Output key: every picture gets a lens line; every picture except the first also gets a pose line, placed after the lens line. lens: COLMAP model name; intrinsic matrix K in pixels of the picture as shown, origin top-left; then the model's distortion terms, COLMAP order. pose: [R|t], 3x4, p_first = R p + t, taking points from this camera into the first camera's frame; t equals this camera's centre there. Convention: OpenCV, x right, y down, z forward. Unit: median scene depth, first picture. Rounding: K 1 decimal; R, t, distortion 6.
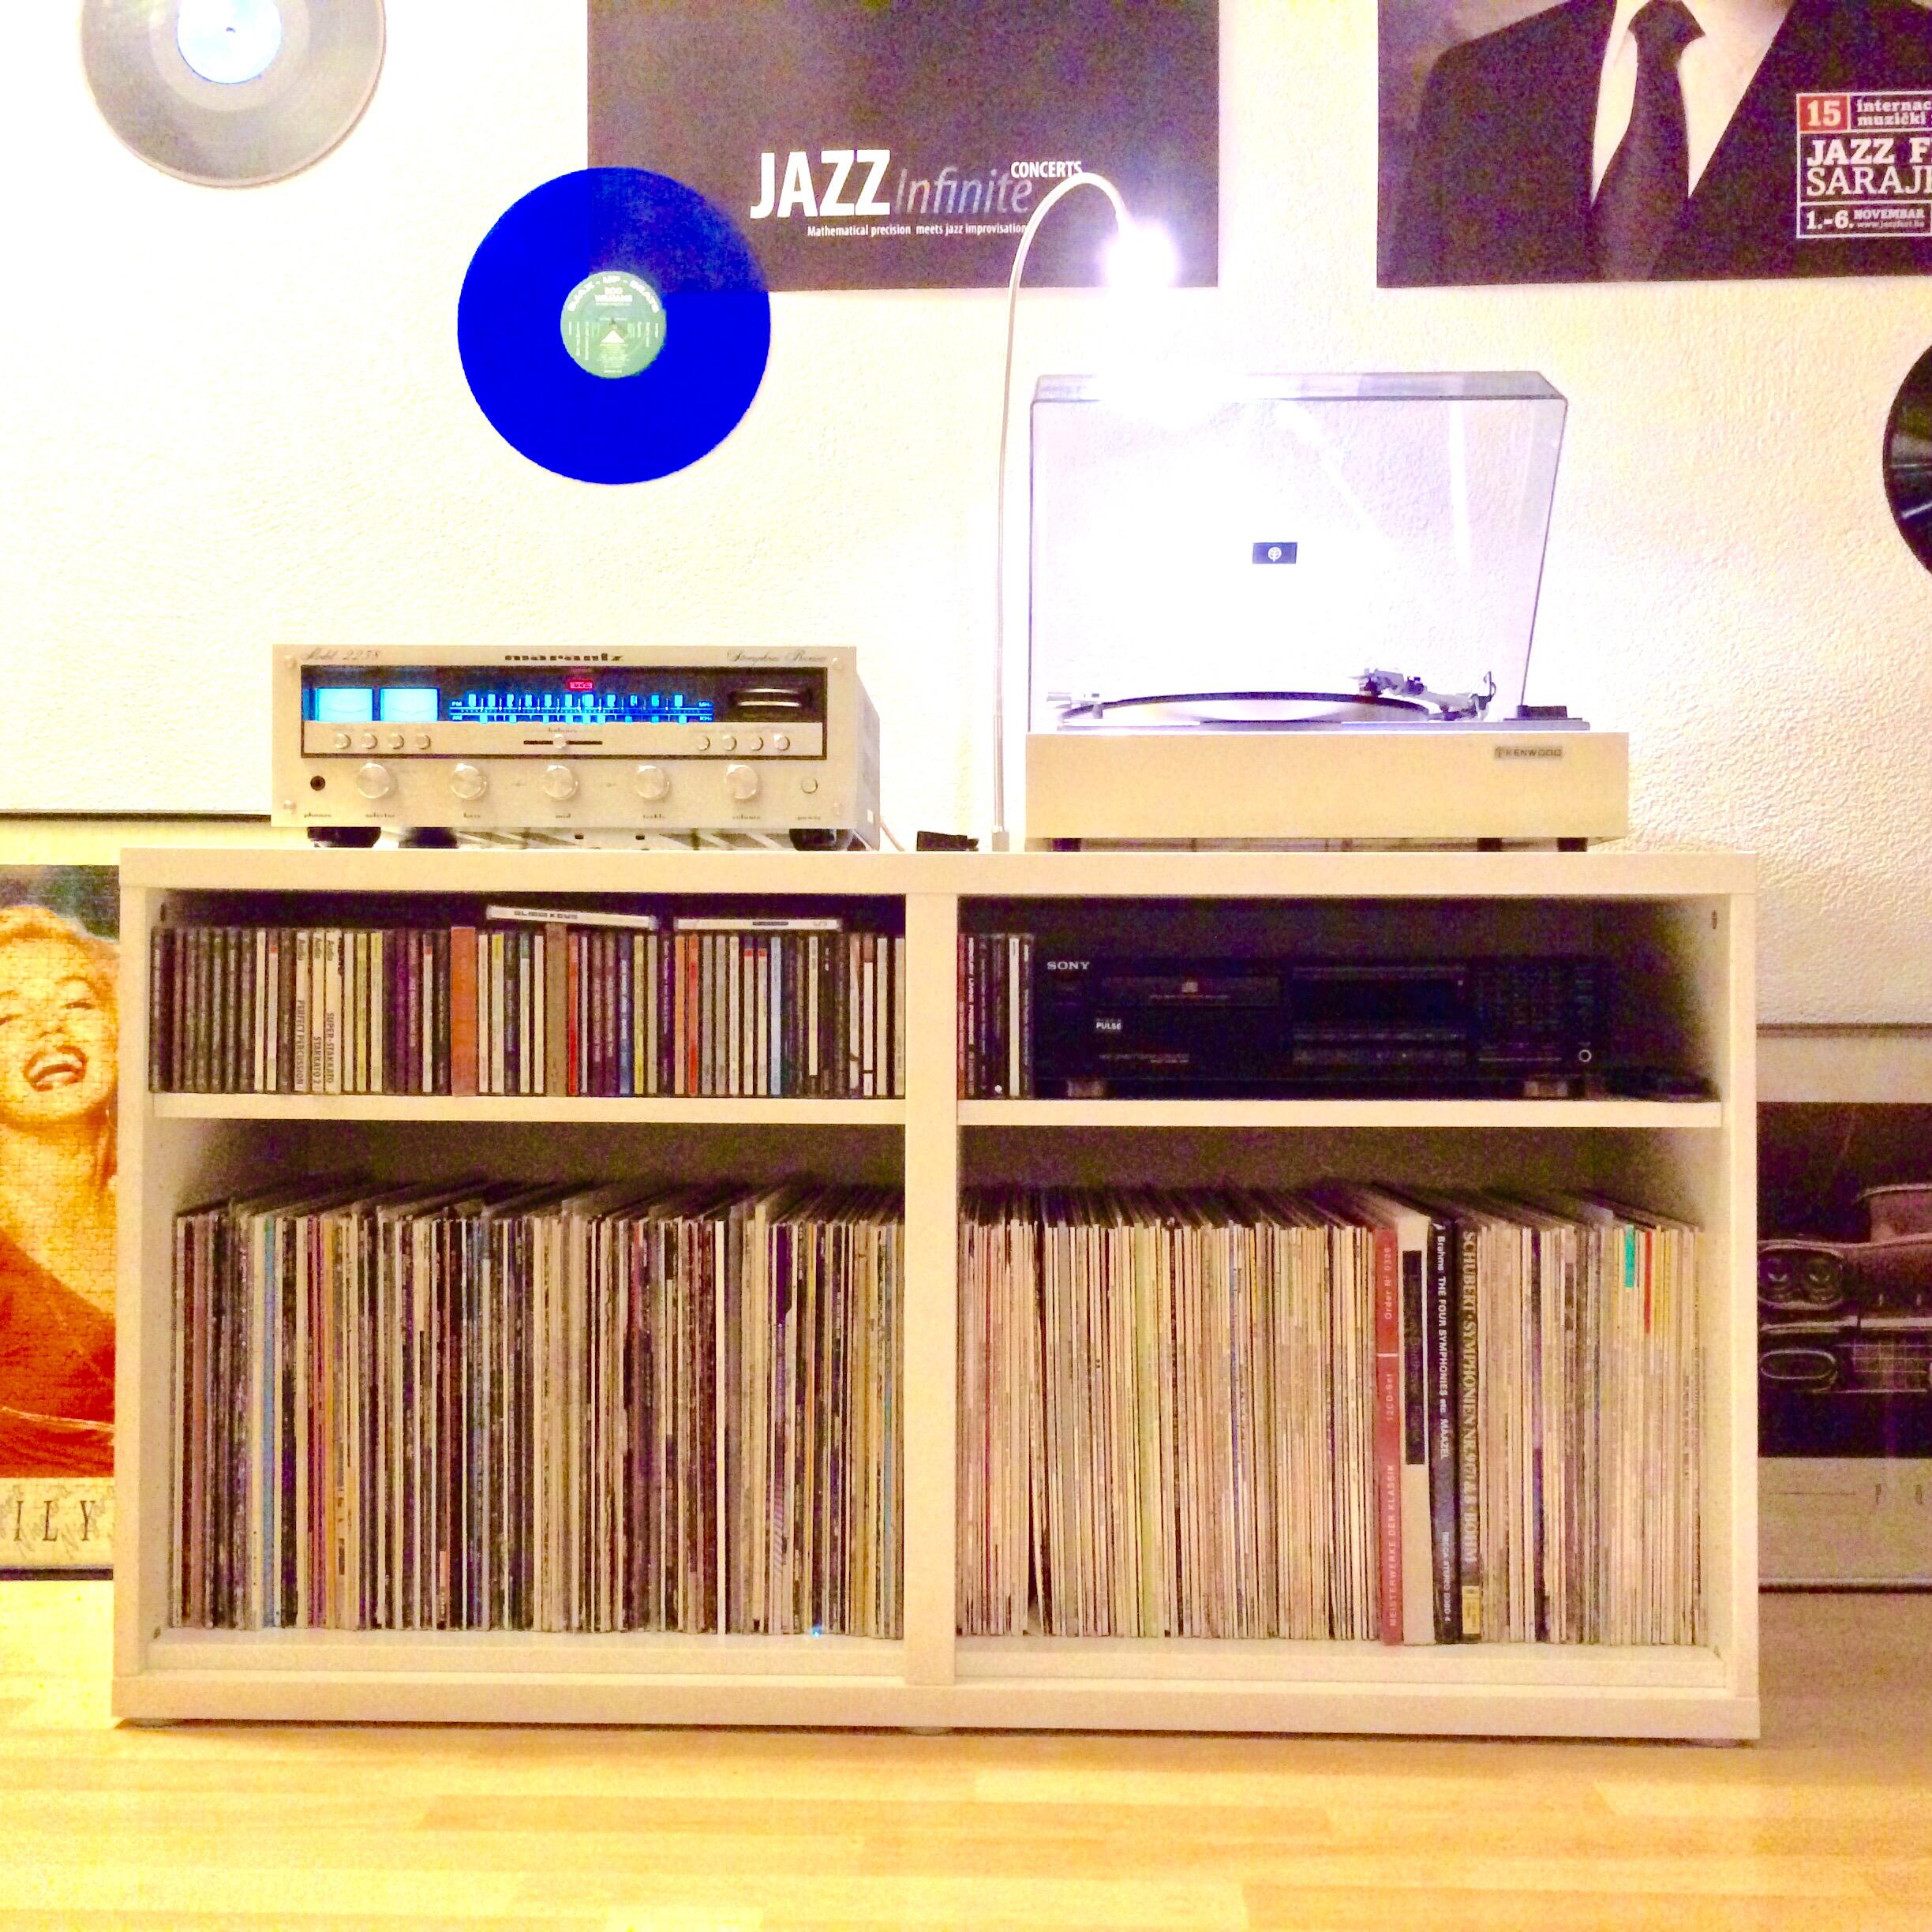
lens RADIAL K [[2199.9, 0, 966.0], [0, 2199.9, 966.0], [0, 0, 1]] dist [0.062938, -0.048864]
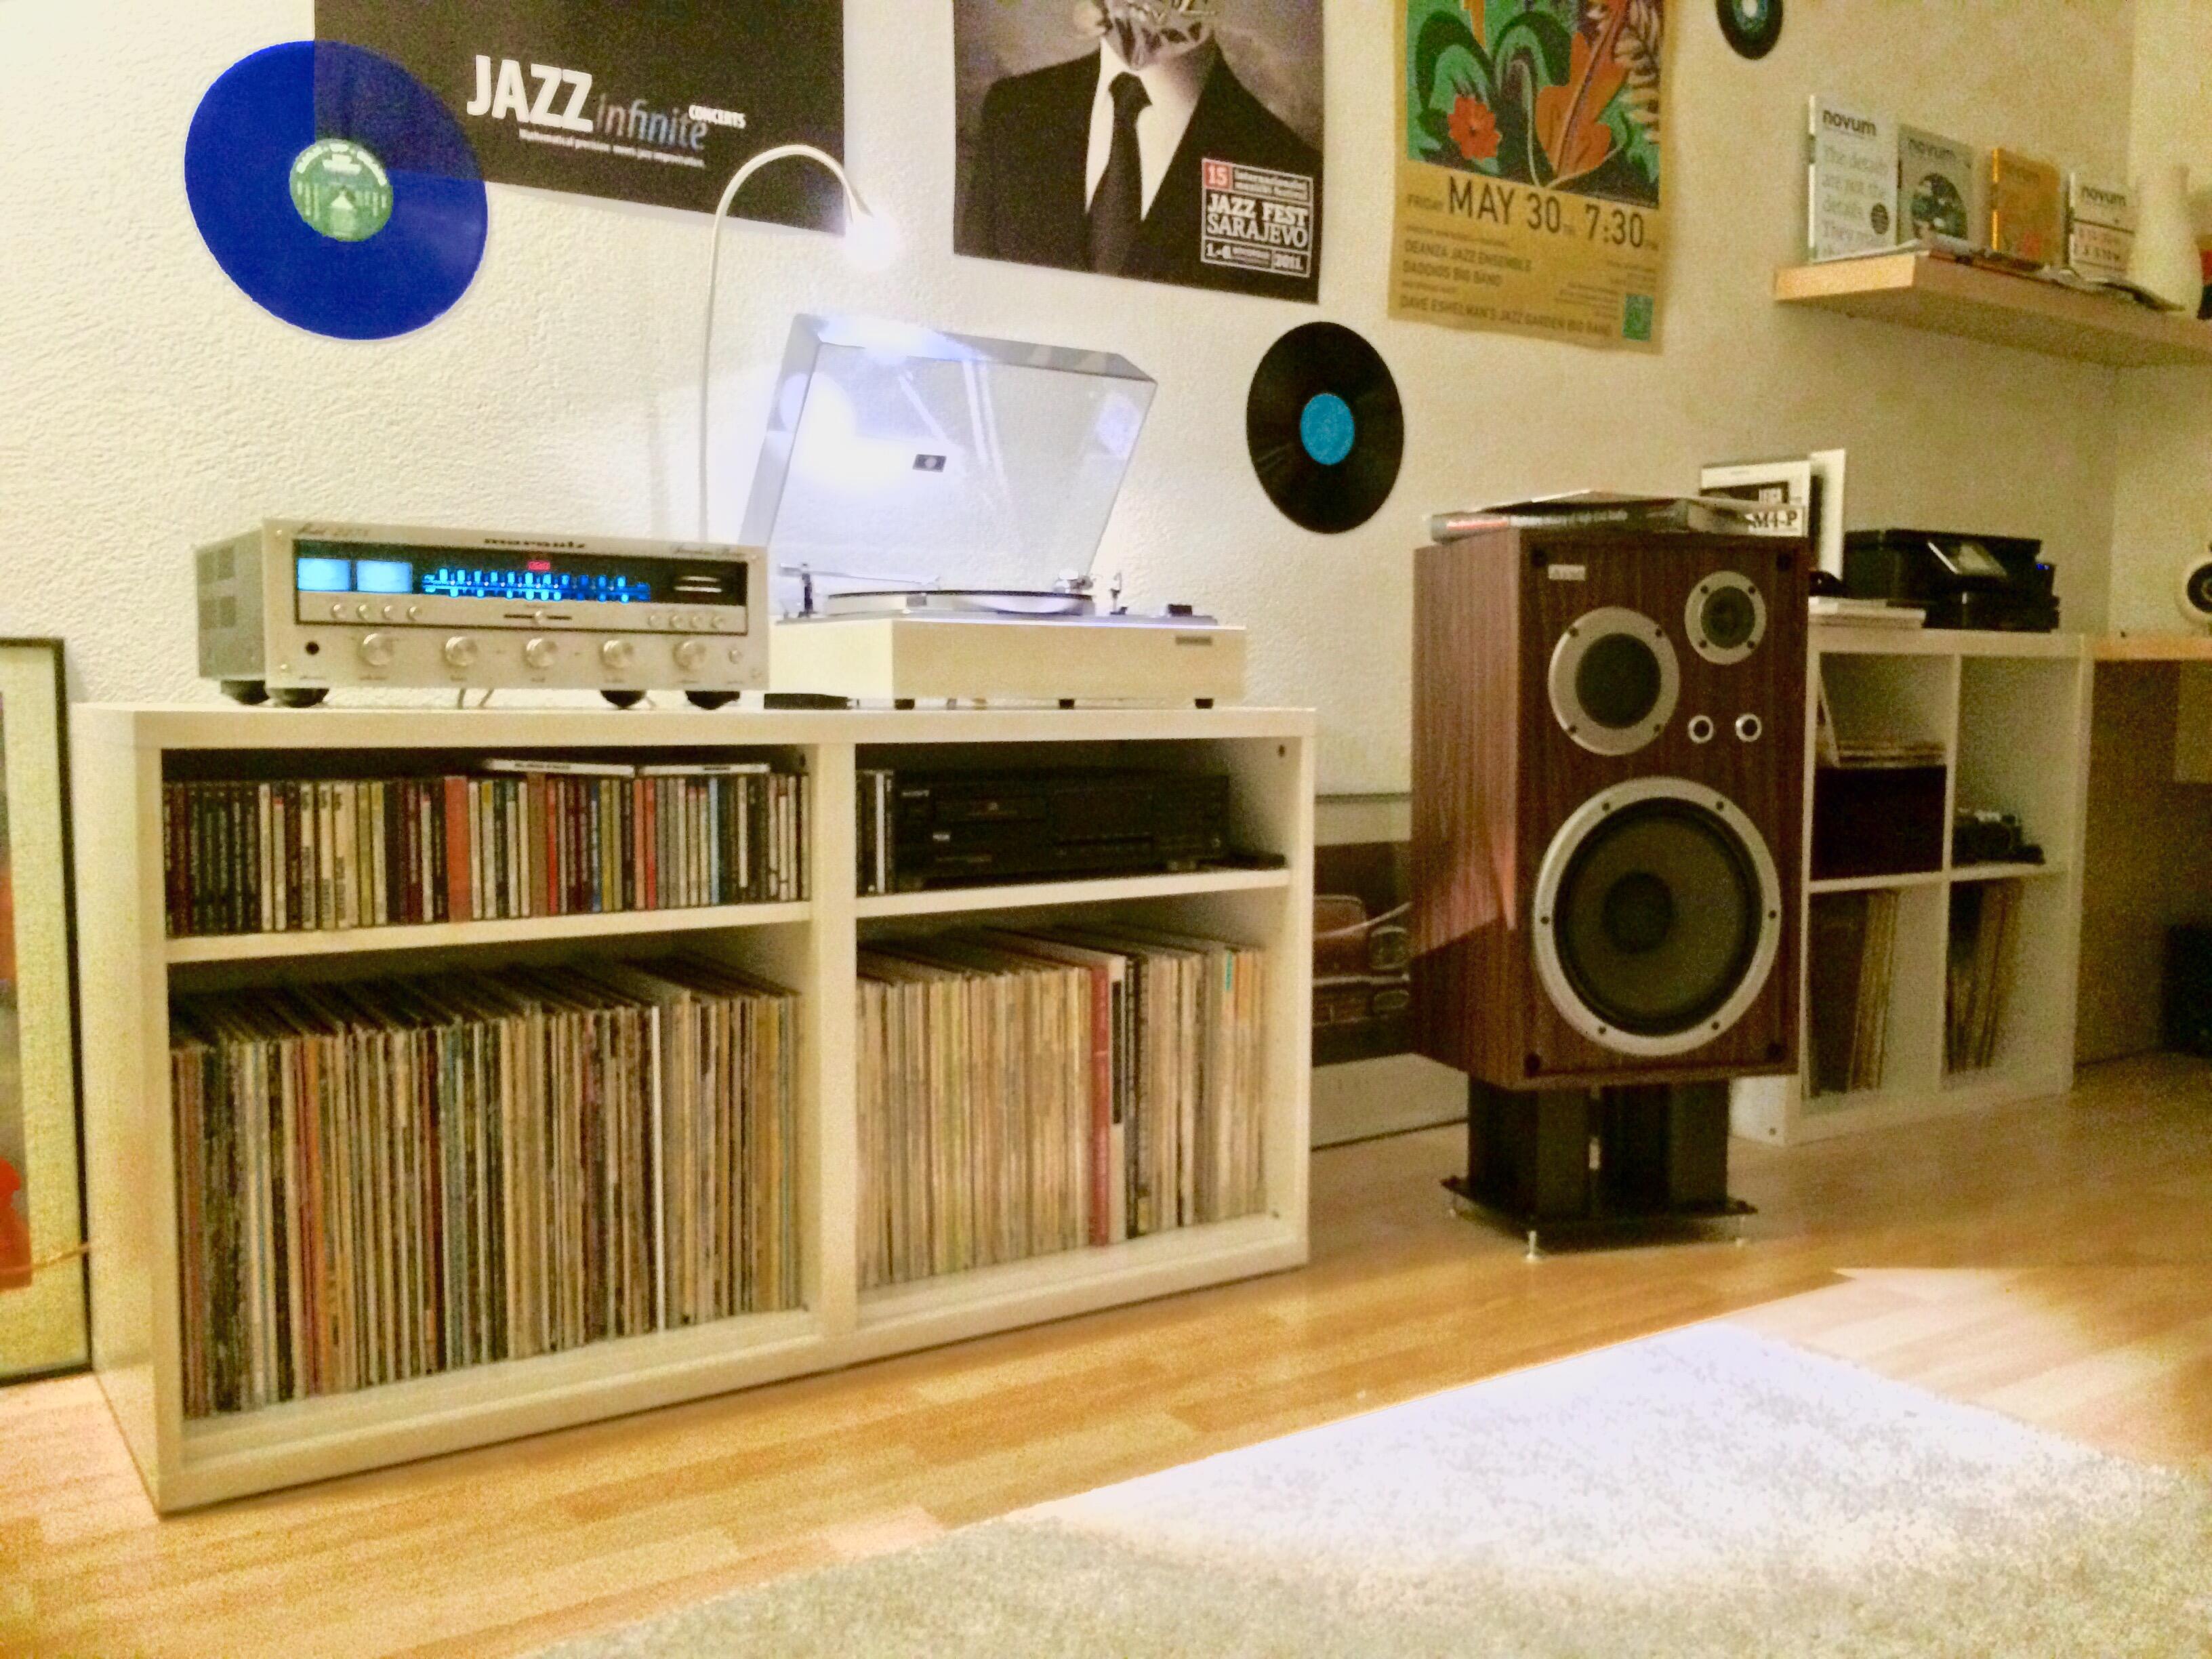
lens RADIAL K [[1896.6, 0, 1106.0], [0, 1896.6, 829.5], [0, 0, 1]] dist [0.095332, -0.130544]
pose [[0.816397, -0.041731, 0.575981, -0.519176], [-0.007609, 0.996522, 0.082985, -0.074349], [-0.577441, -0.072131, 0.813240, -0.009090]]
